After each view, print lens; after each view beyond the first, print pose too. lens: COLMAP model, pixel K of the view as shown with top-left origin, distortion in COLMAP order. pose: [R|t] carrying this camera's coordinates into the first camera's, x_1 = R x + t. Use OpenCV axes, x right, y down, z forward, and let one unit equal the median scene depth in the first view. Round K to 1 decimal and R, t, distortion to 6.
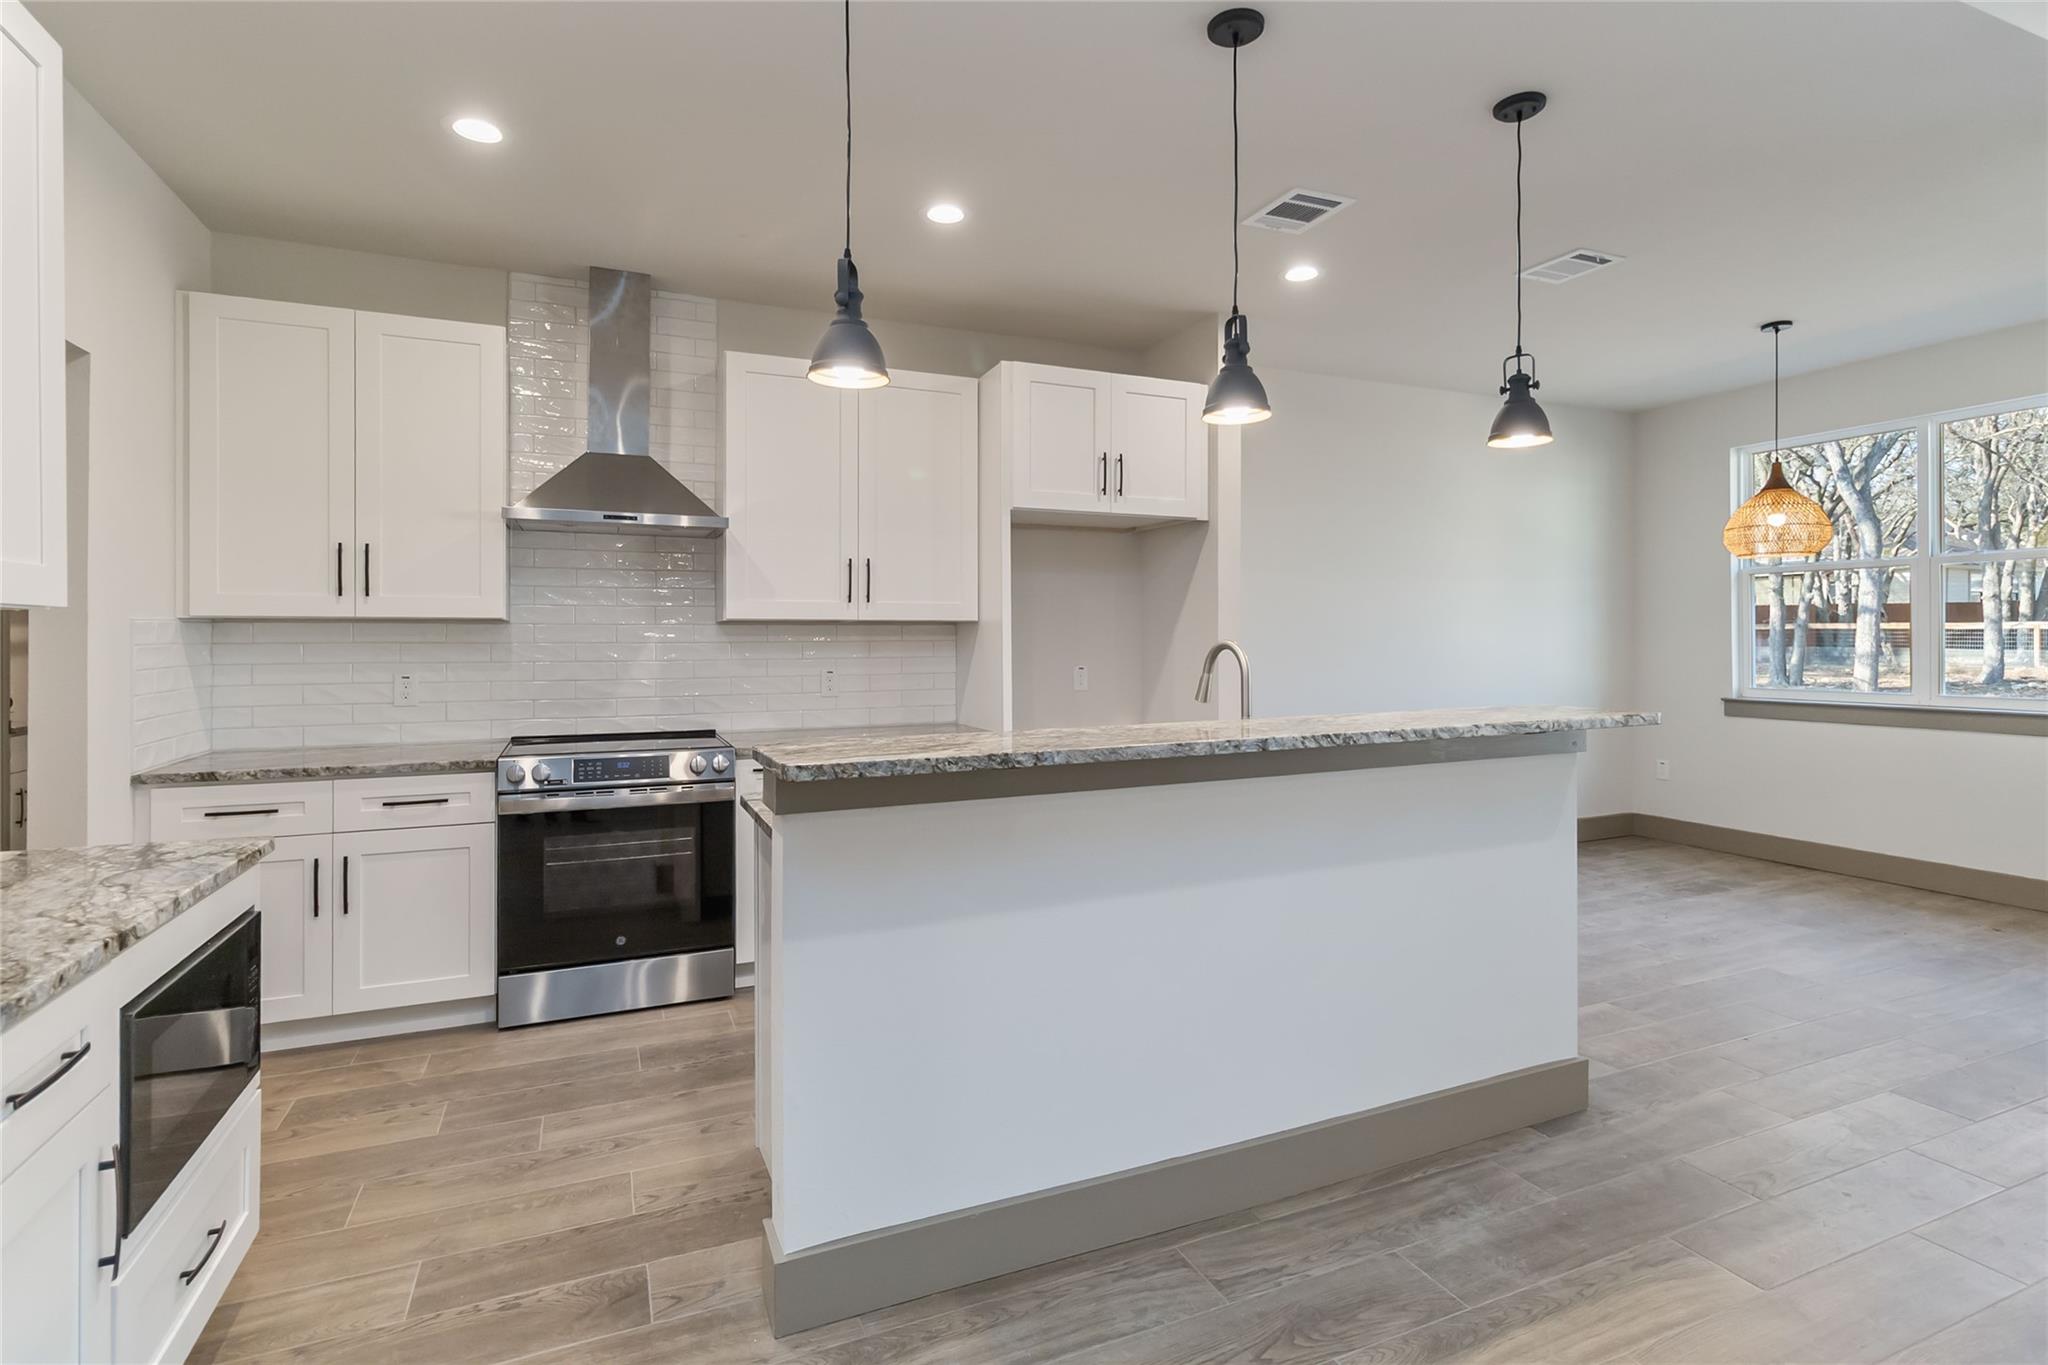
lens RADIAL K [[1000.8, 0, 1028.9], [0, 1000.8, 636.6], [0, 0, 1]] dist [0.001384, 0.000825]
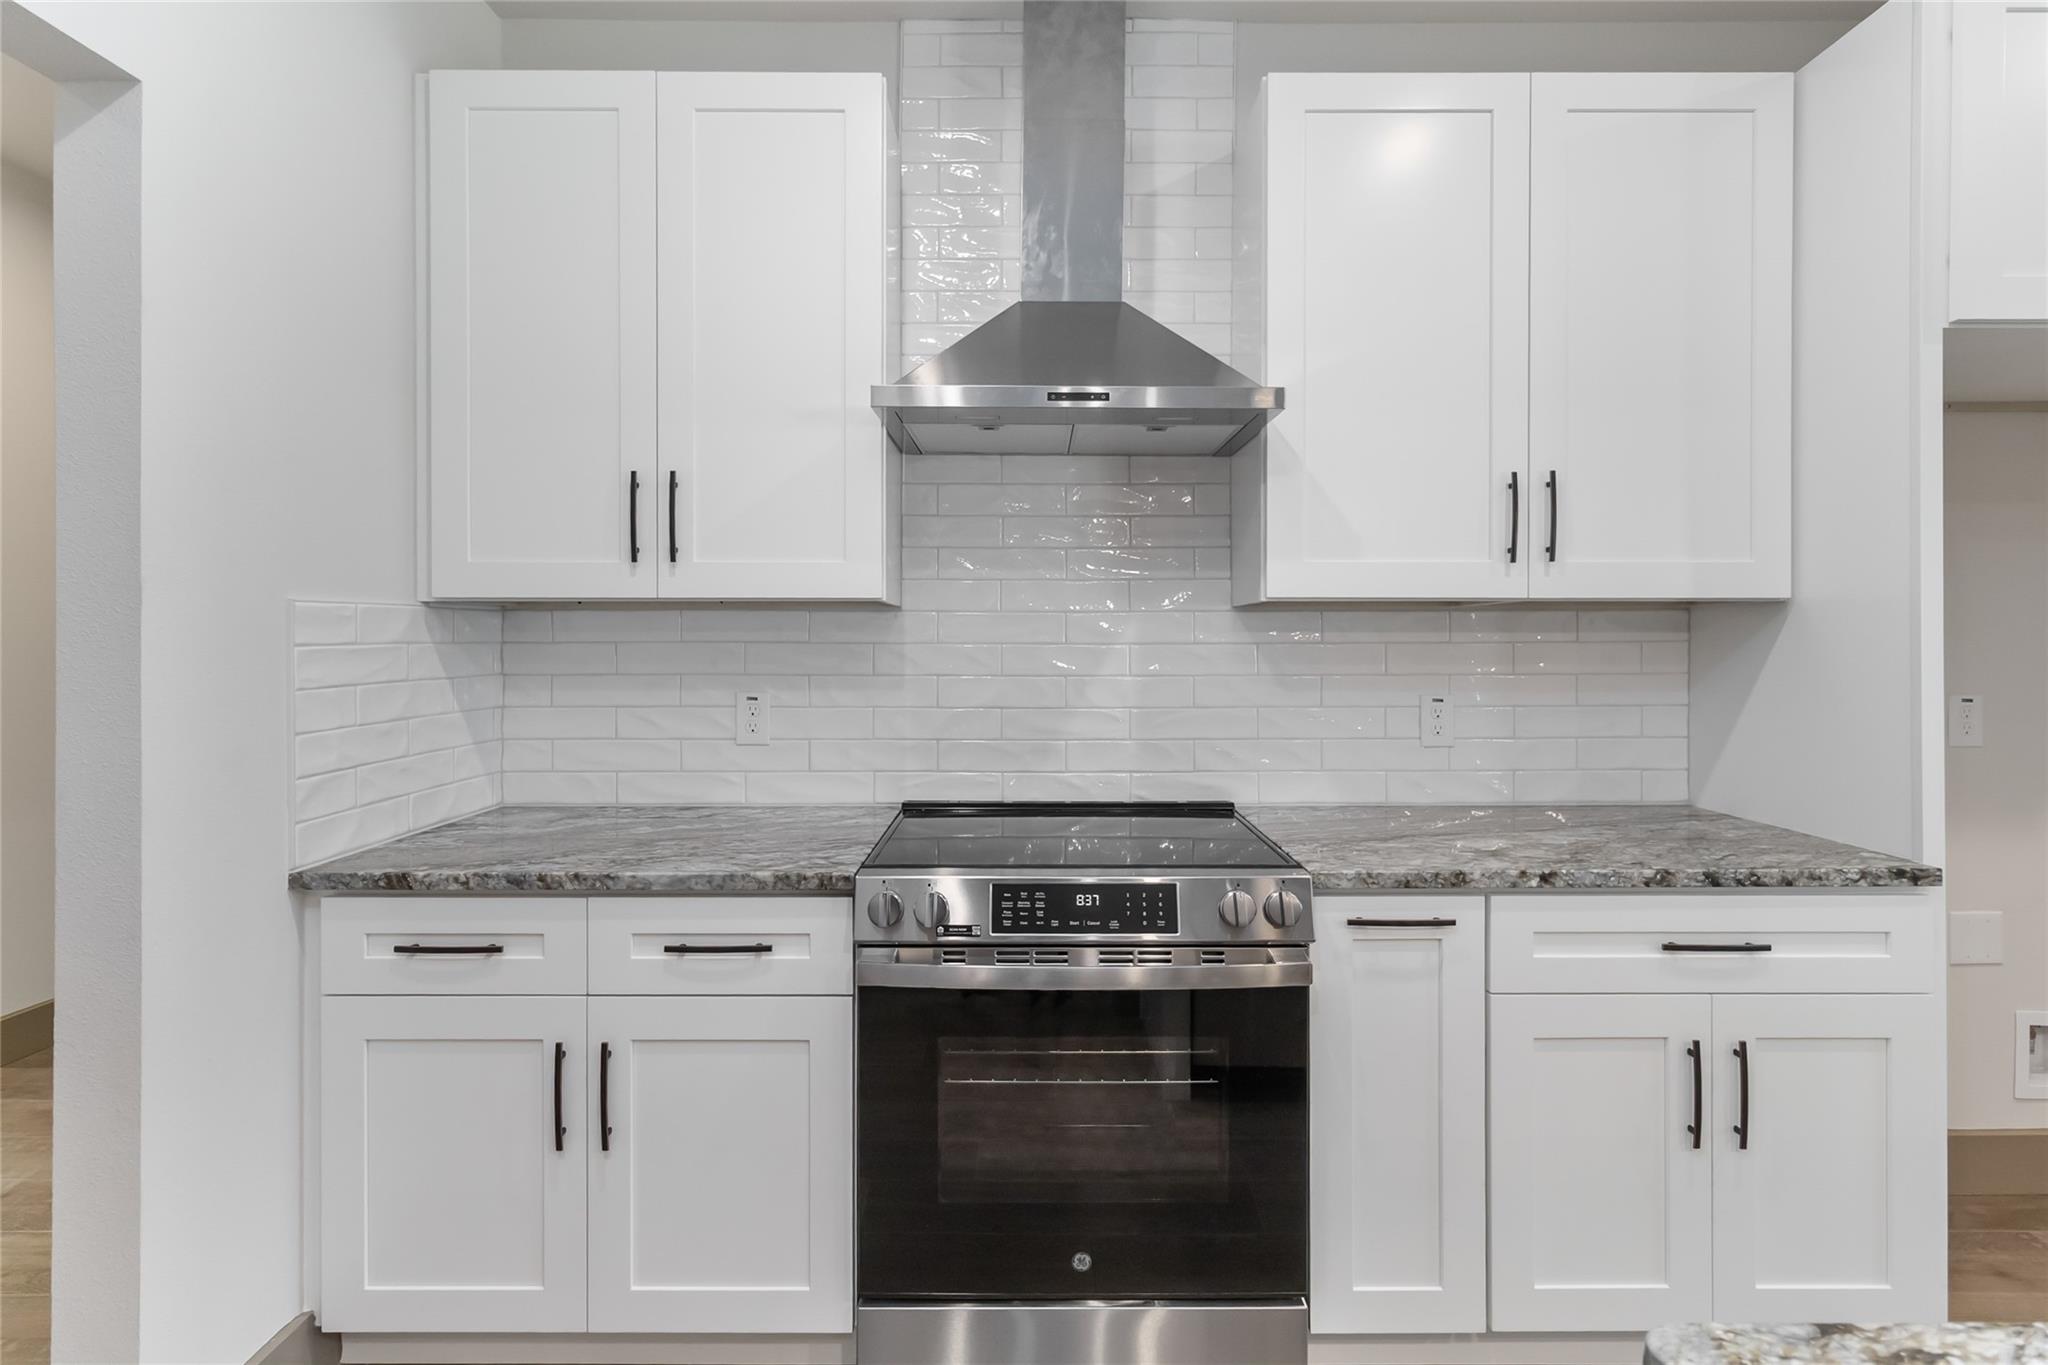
lens RADIAL K [[983.3, 0, 1026.9], [0, 983.3, 637.9], [0, 0, 1]] dist [0.000630, -0.000335]
pose [[0.917143, 0.002025, -0.398553, -0.259826], [-0.001214, 0.999997, 0.002289, 0.002137], [0.398557, -0.001615, 0.917142, 0.592825]]
